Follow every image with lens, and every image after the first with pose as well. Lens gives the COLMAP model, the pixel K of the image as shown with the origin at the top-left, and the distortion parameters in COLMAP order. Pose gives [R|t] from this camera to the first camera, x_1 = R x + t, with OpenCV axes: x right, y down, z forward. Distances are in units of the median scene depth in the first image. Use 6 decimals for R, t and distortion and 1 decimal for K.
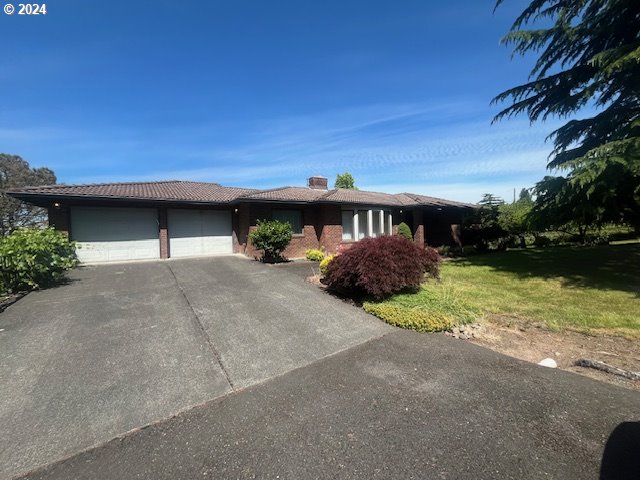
lens RADIAL K [[300.2, 0, 320.0], [0, 300.2, 240.0], [0, 0, 1]] dist [-0.044137, 0.030318]
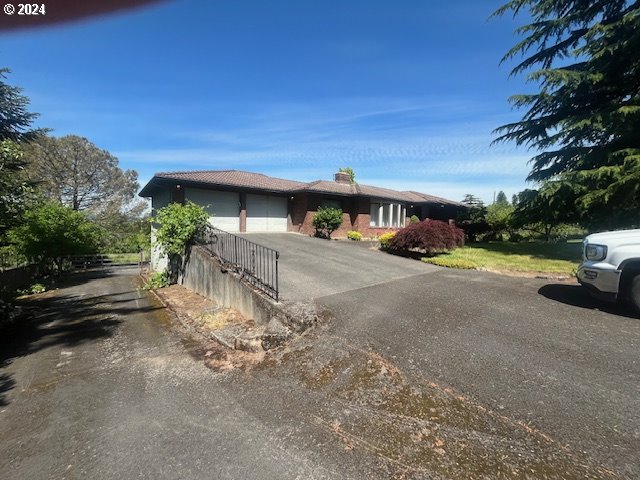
lens RADIAL K [[305.1, 0, 320.1], [0, 305.1, 251.5], [0, 0, 1]] dist [-0.018209, -0.000605]
pose [[0.996122, 0.045994, 0.075006, -0.240447], [-0.051085, 0.996415, 0.067430, 0.032507], [-0.071635, -0.071000, 0.994901, -0.302786]]
